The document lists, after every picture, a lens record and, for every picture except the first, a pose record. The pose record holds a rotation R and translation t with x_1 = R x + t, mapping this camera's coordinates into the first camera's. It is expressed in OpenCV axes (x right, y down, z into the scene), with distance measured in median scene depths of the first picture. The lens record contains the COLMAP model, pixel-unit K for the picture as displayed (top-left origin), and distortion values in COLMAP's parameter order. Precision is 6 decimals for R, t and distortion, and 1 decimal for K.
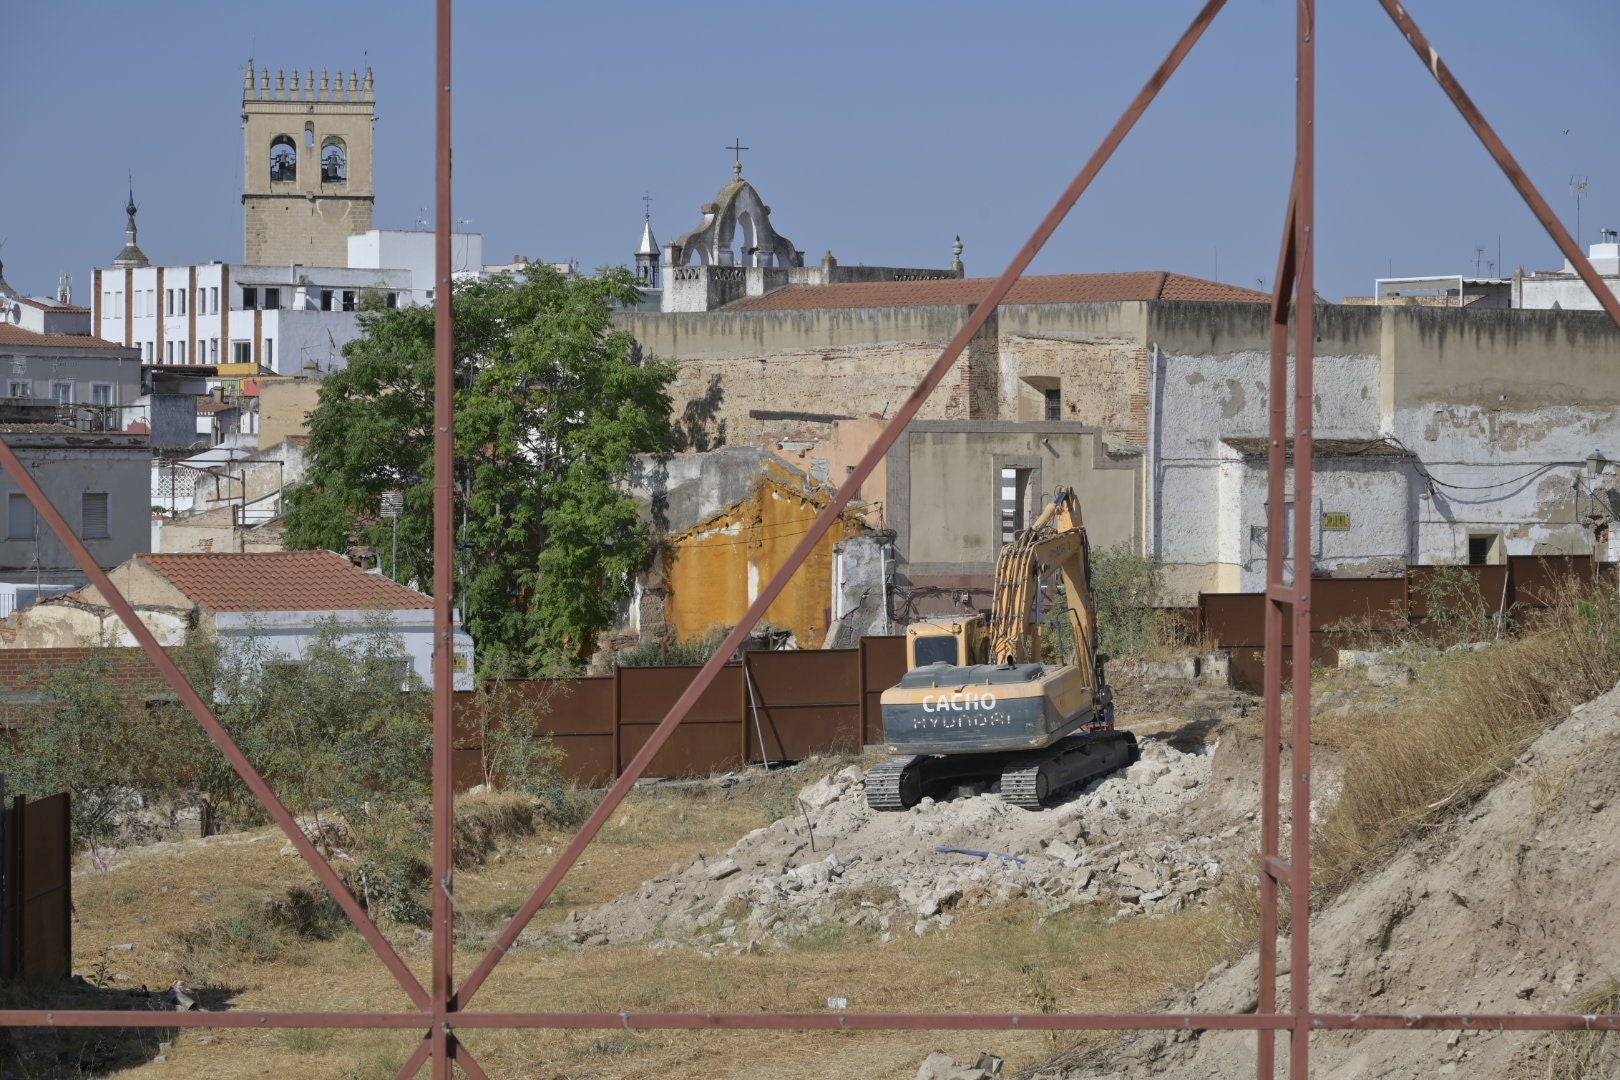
lens RADIAL K [[5071.2, 0, 810.3], [0, 5071.2, 538.8], [0, 0, 1]] dist [-0.068141, 1.080768]
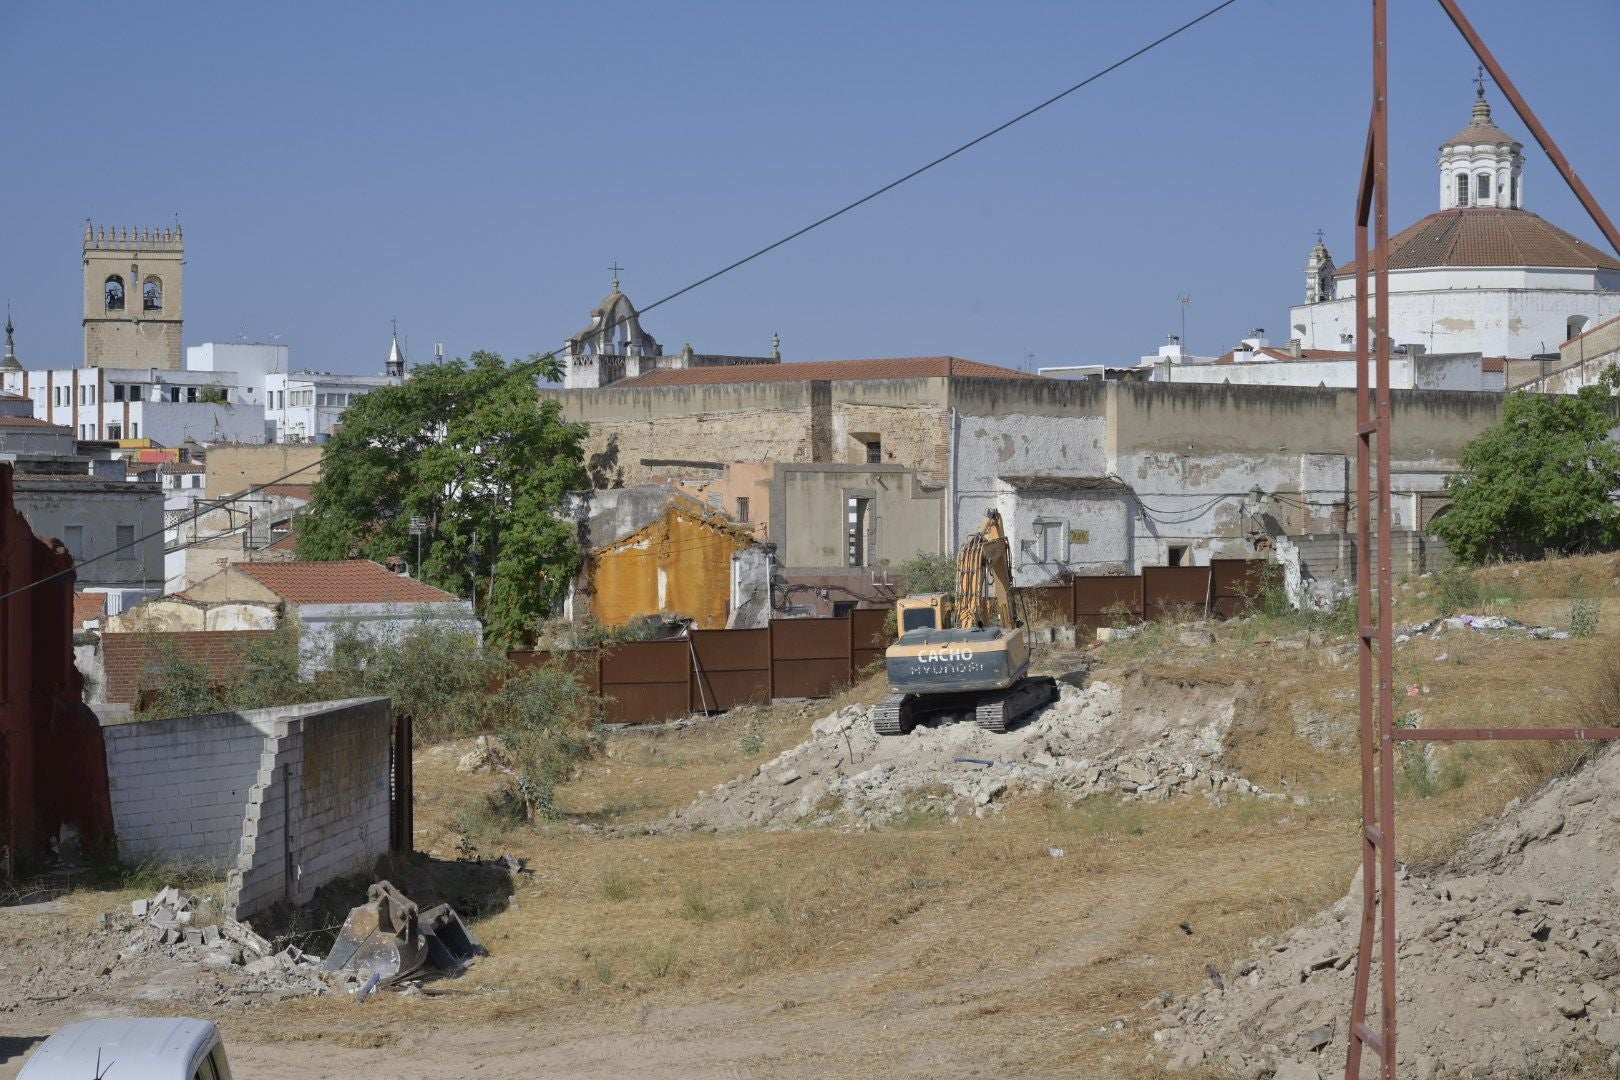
lens RADIAL K [[3713.1, 0, 811.2], [0, 3713.1, 544.1], [0, 0, 1]] dist [-0.027451, 0.305710]
pose [[0.994919, -0.006288, 0.100481, -0.070116], [0.007204, 0.999936, -0.008757, 0.006927], [-0.100419, 0.009436, 0.994900, 0.000704]]
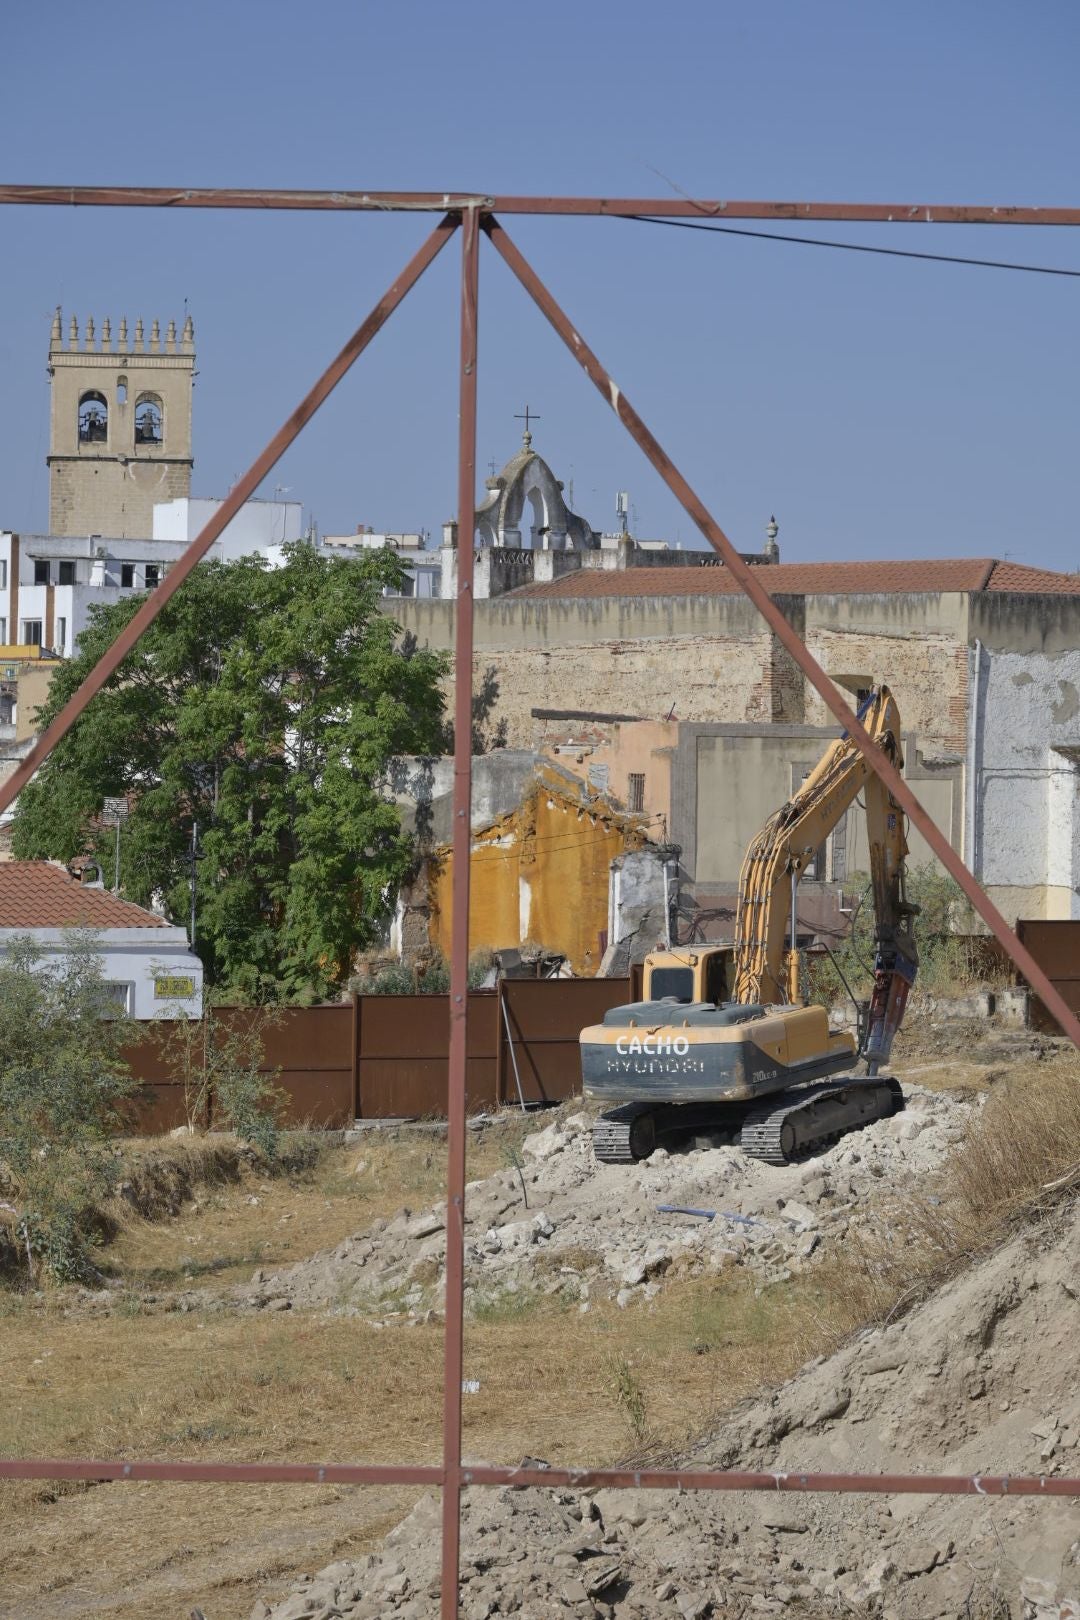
lens RADIAL K [[5637.9, 0, 460.3], [0, 5637.9, 817.3], [0, 0, 1]] dist [0.058469, -1.597220]
pose [[0.998999, 0.011394, -0.043257, 0.019756], [-0.011574, 0.999925, -0.003909, -0.002202], [0.043210, 0.004406, 0.999056, 0.001837]]
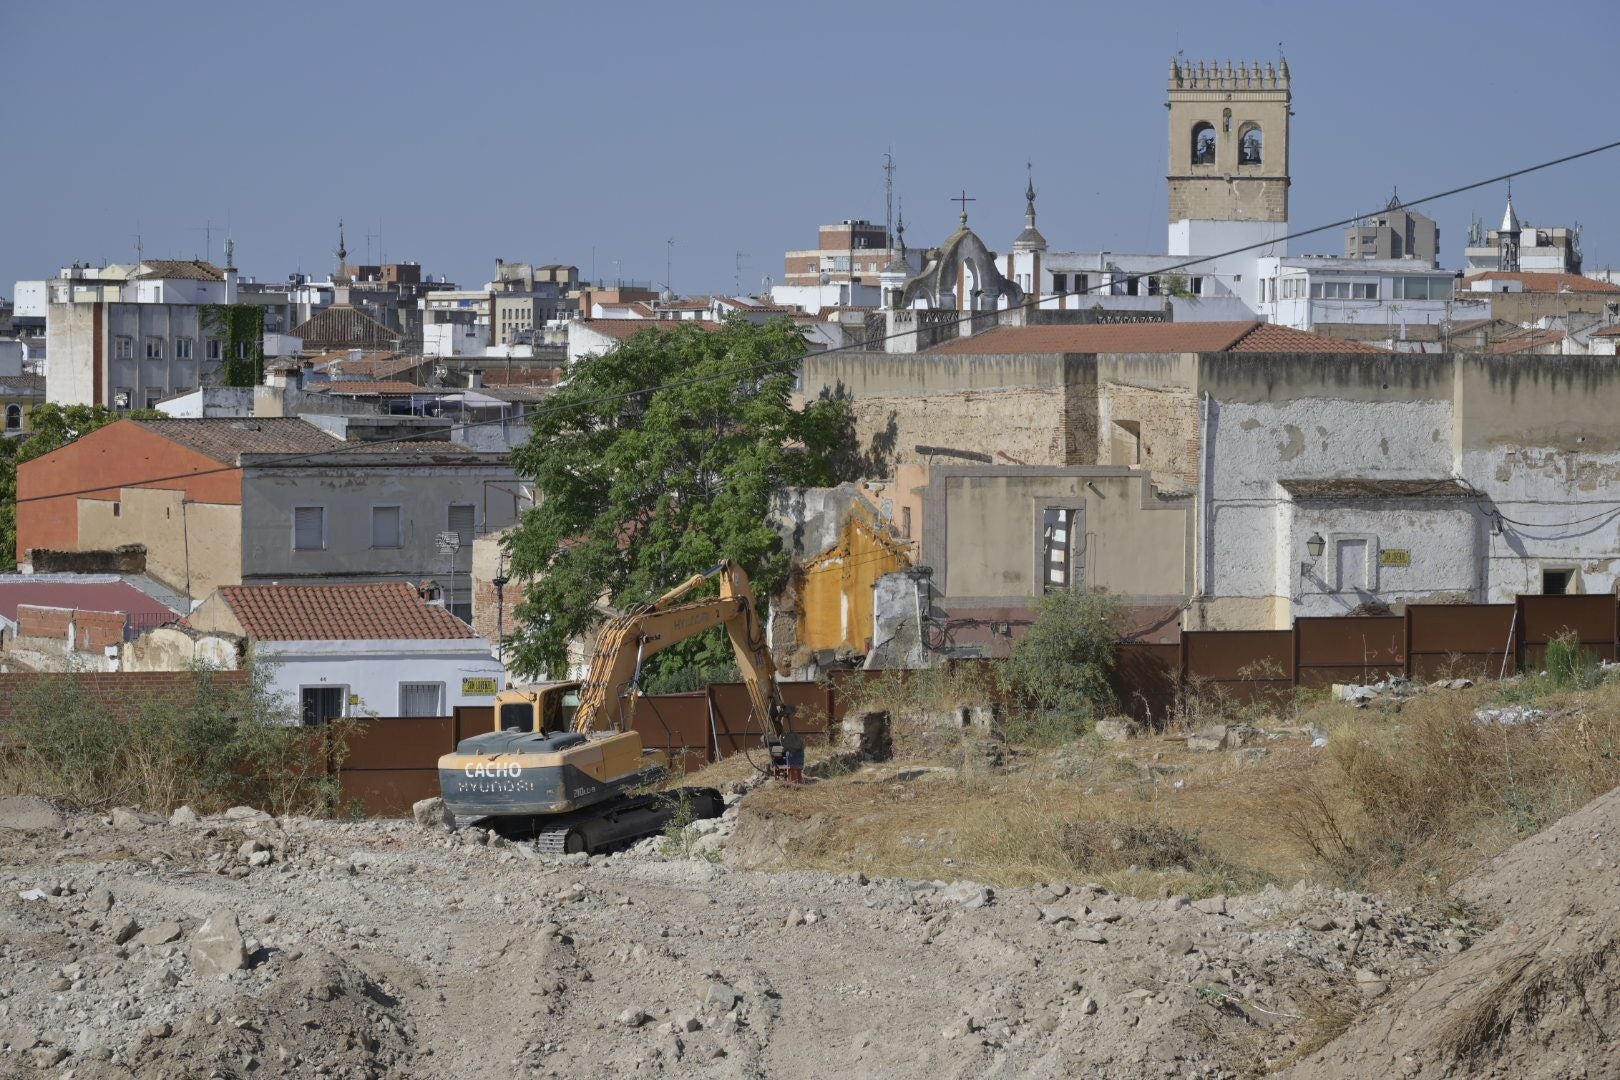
lens RADIAL K [[4698.3, 0, 811.6], [0, 4698.3, 581.3], [0, 0, 1]] dist [-0.025287, -0.003568]
pose [[0.969373, 0.011474, -0.245325, 0.225813], [-0.005432, 0.999665, 0.025292, -0.022645], [0.245533, -0.023185, 0.969111, 0.012127]]
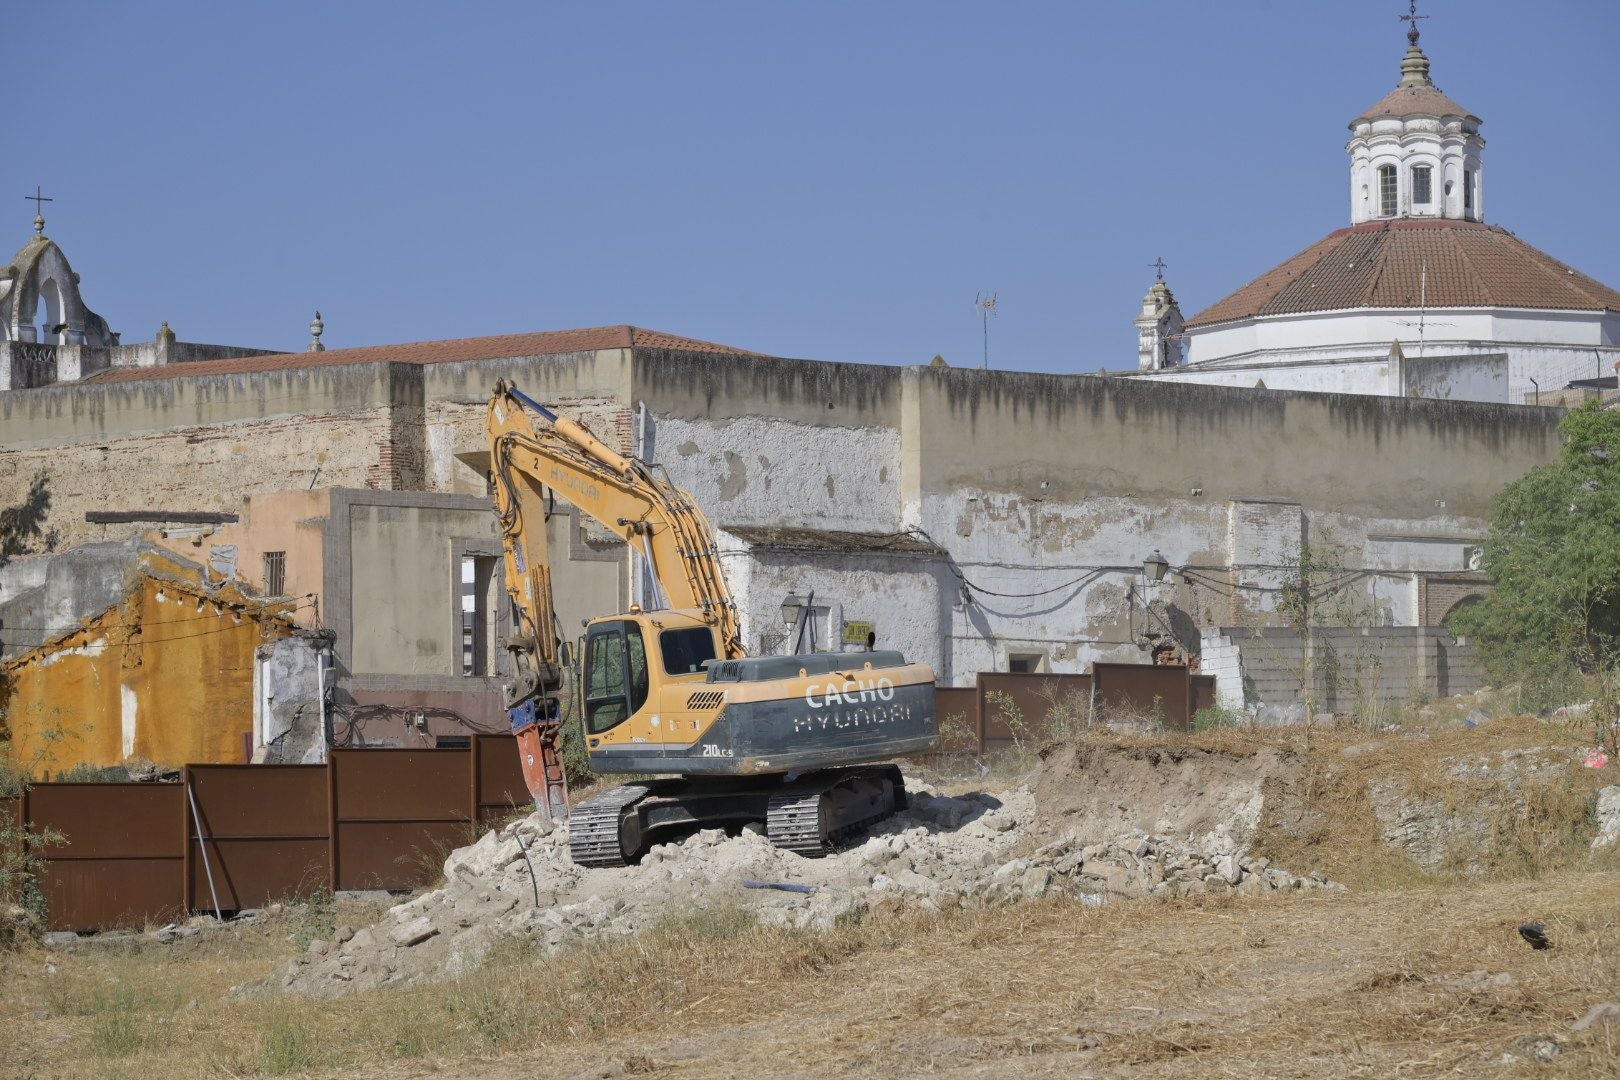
lens RADIAL K [[5637.9, 0, 849.8], [0, 5637.9, 502.5], [0, 0, 1]] dist [0.058469, -1.597220]
pose [[0.980465, -0.002787, 0.196674, -0.070630], [0.017398, 0.997209, -0.072606, 0.040009], [-0.195923, 0.074610, 0.977777, 0.135334]]
